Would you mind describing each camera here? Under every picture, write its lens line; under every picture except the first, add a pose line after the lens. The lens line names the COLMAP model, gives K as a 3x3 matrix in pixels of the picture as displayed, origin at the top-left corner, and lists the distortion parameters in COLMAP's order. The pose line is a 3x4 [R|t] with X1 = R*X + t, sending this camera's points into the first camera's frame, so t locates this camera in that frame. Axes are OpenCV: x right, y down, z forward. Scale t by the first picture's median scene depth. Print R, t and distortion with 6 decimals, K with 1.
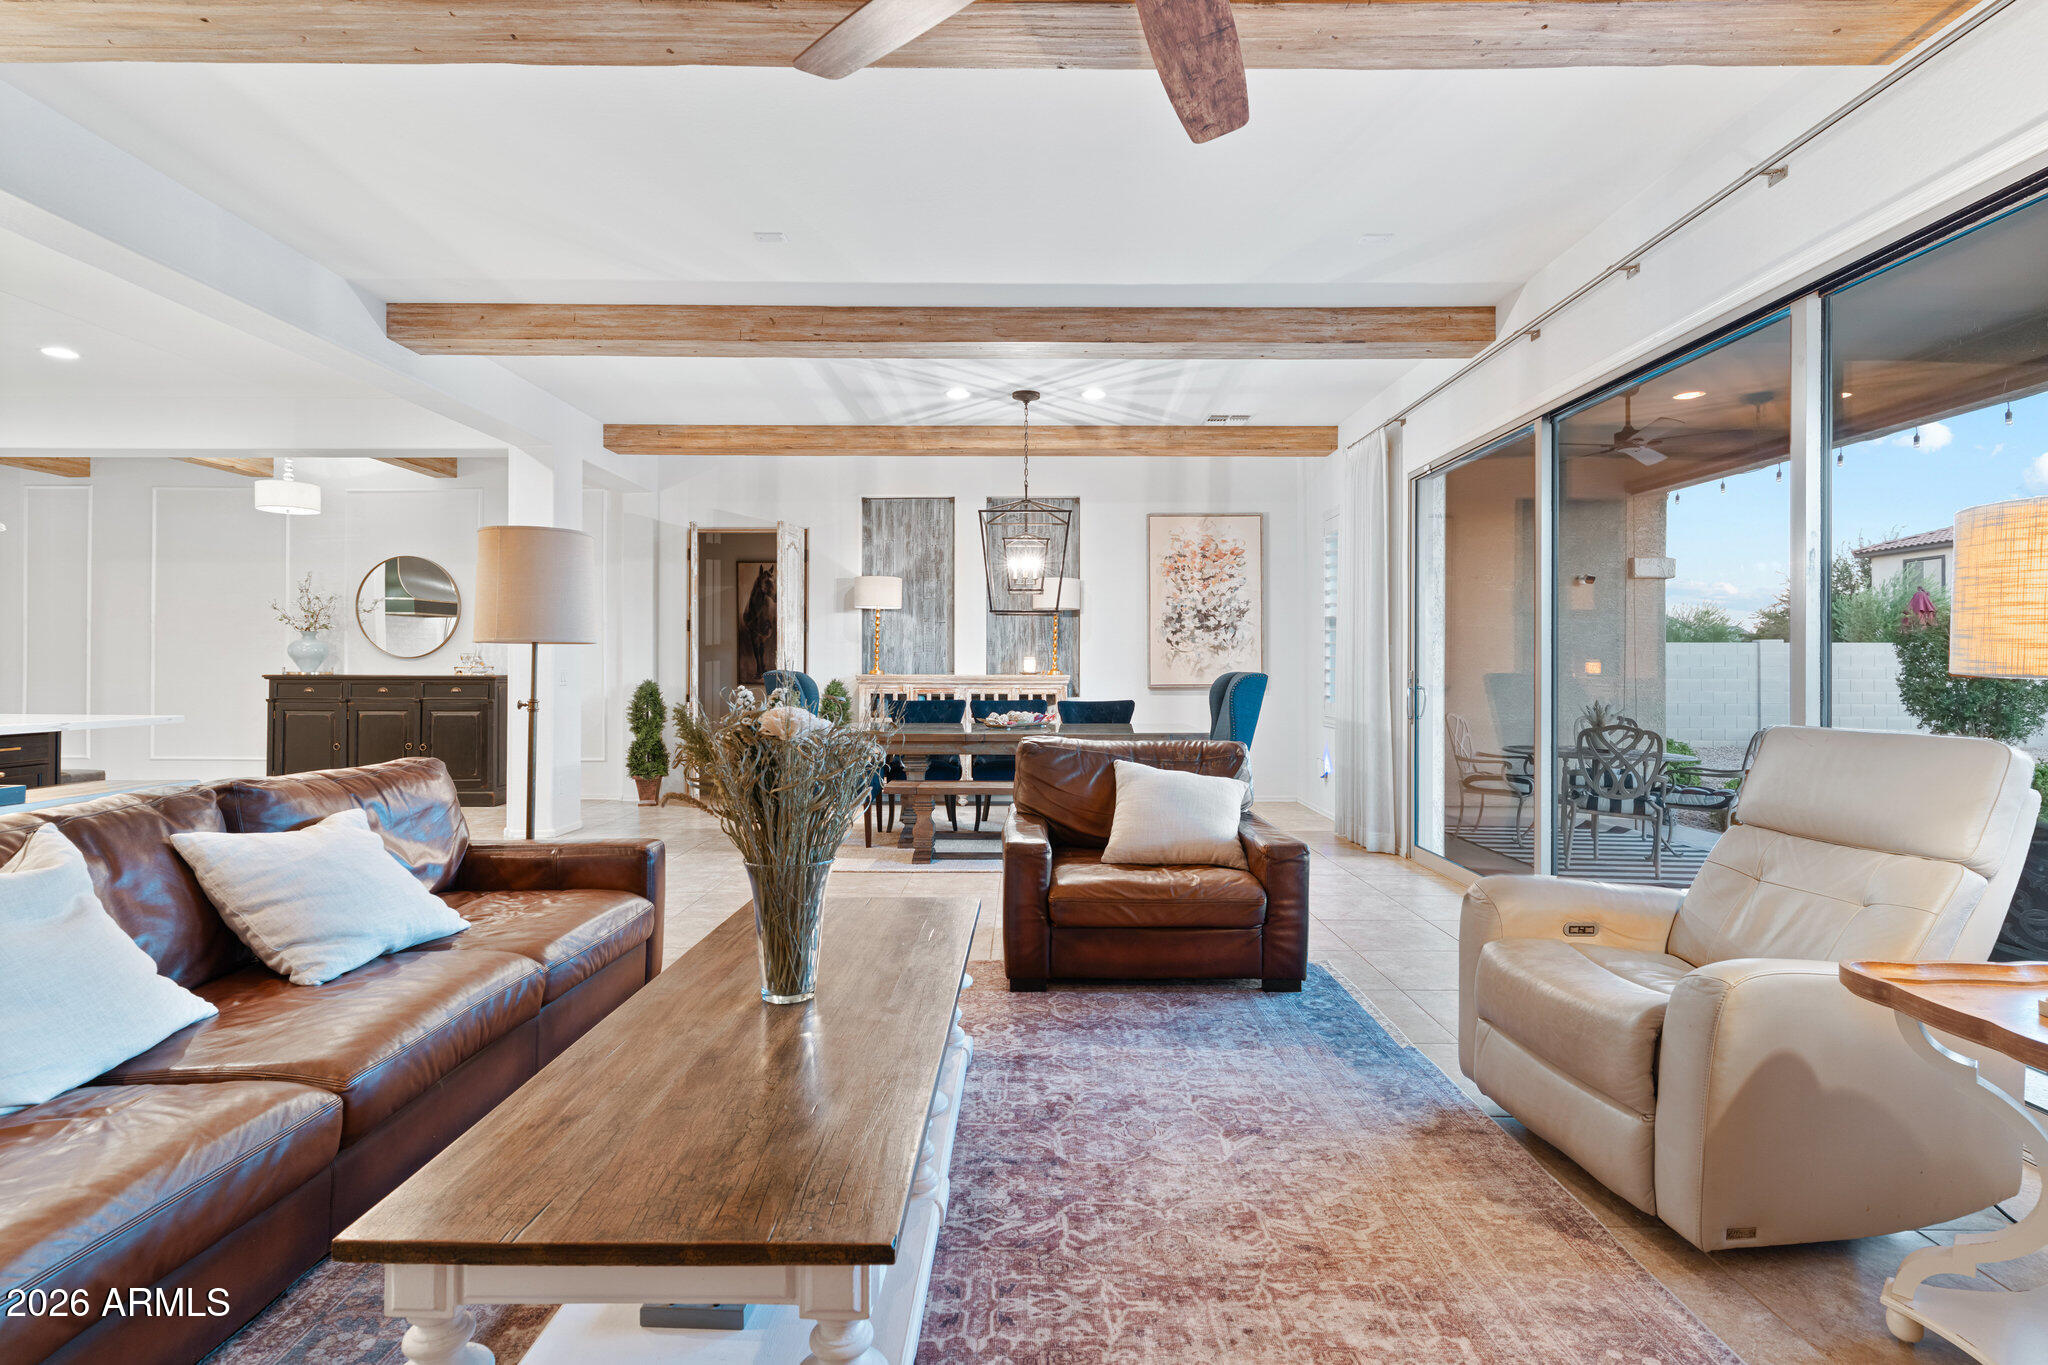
lens RADIAL K [[997.1, 0, 1018.8], [0, 997.1, 675.6], [0, 0, 1]] dist [0.002078, 0.000402]
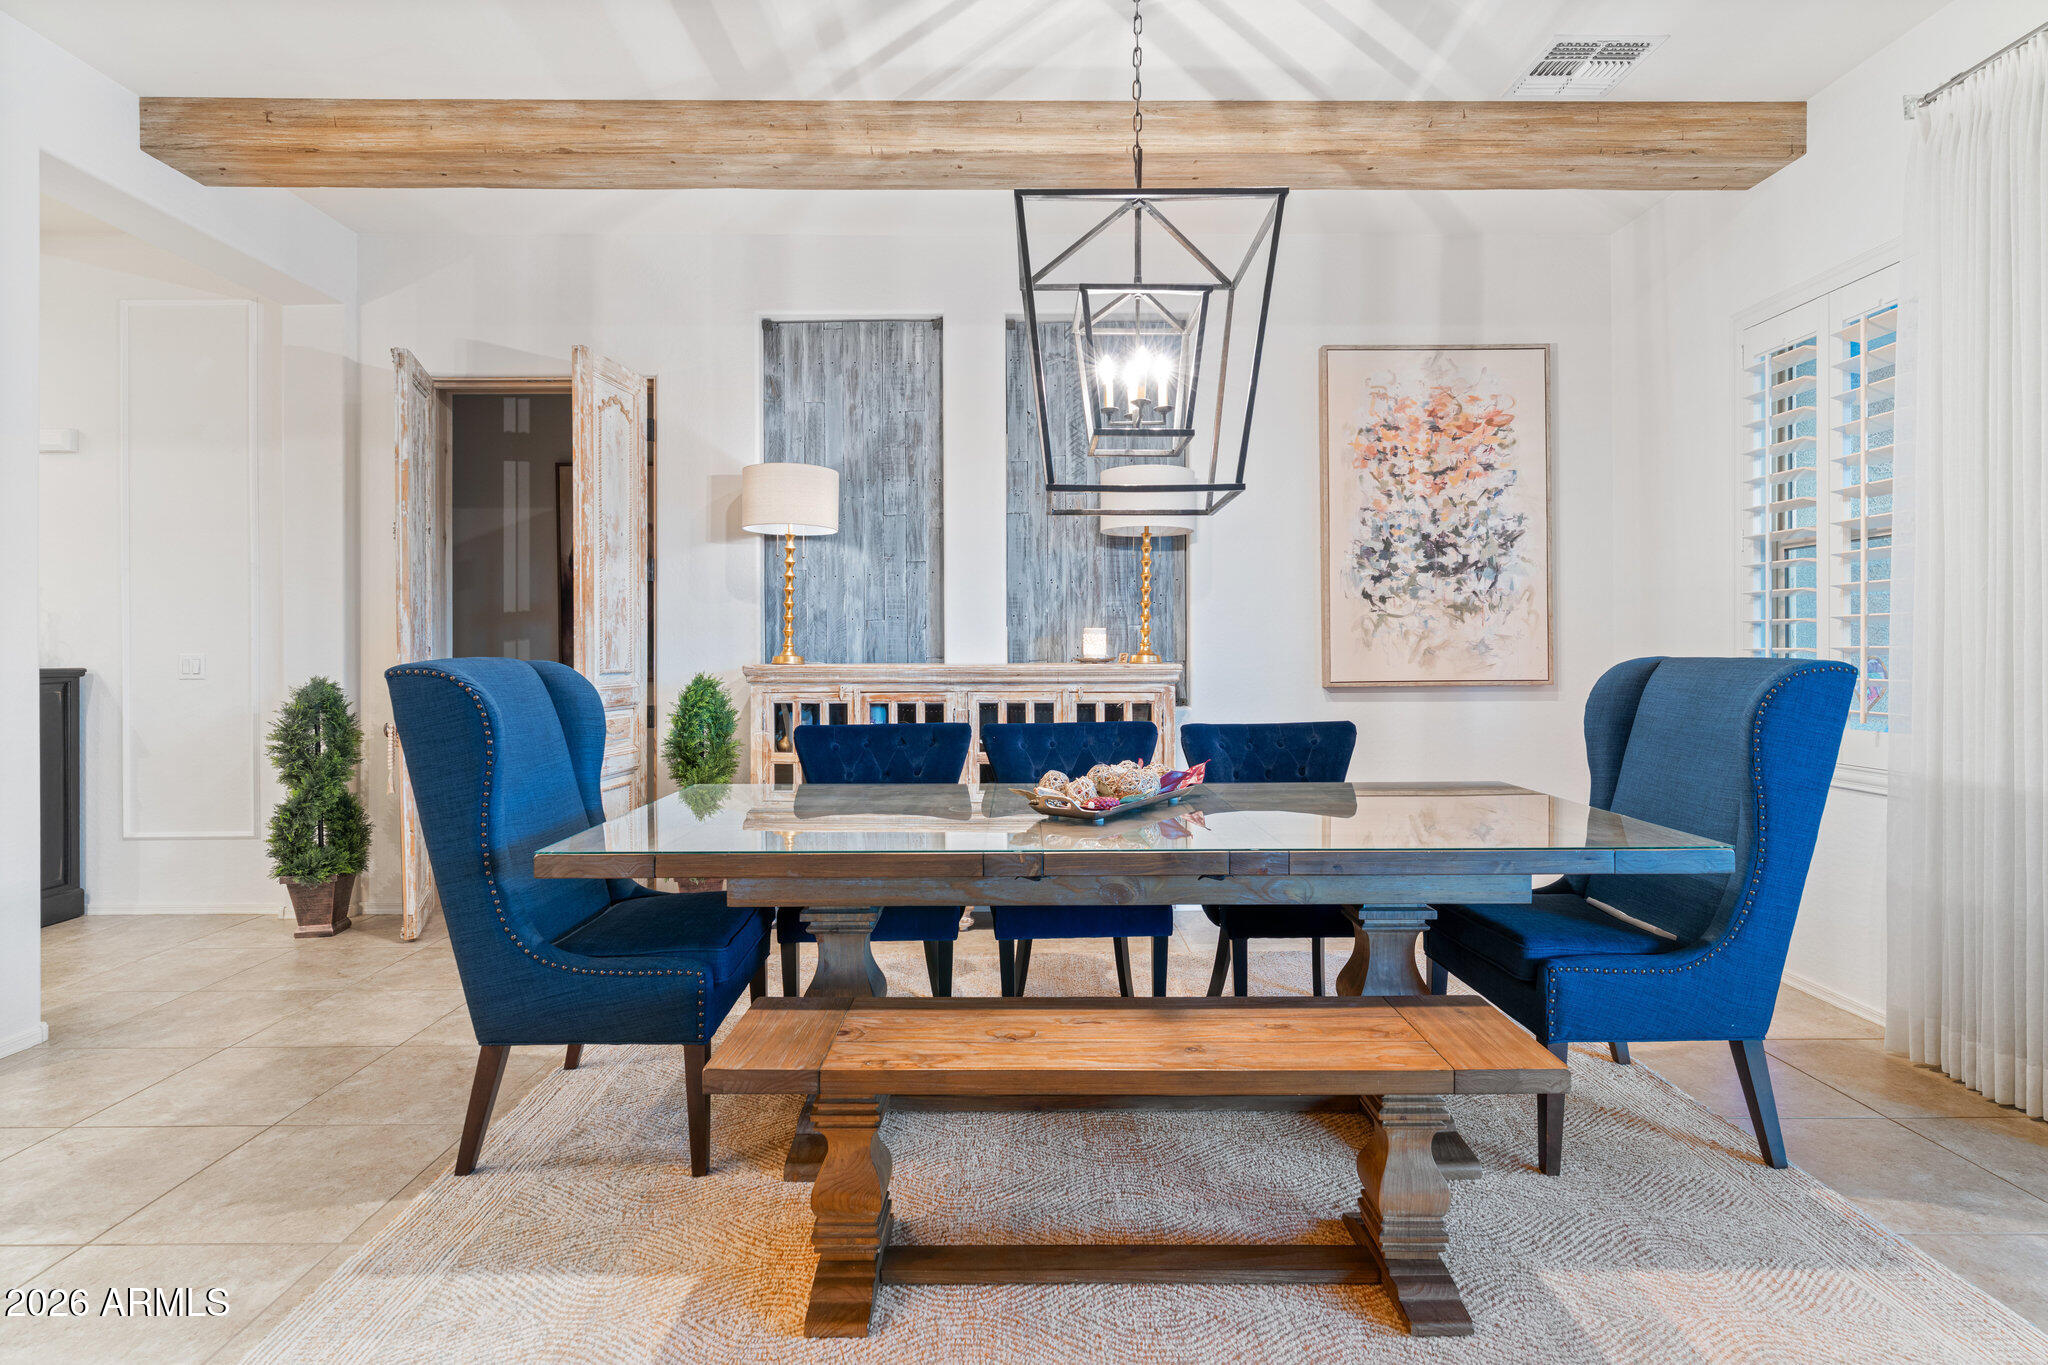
lens RADIAL K [[1039.4, 0, 1031.3], [0, 1039.4, 654.7], [0, 0, 1]] dist [0.003168, 0.000103]
pose [[0.999746, -0.004604, 0.022077, -0.032124], [0.004665, 0.999985, -0.002719, -0.003788], [-0.022064, 0.002822, 0.999753, 0.474569]]
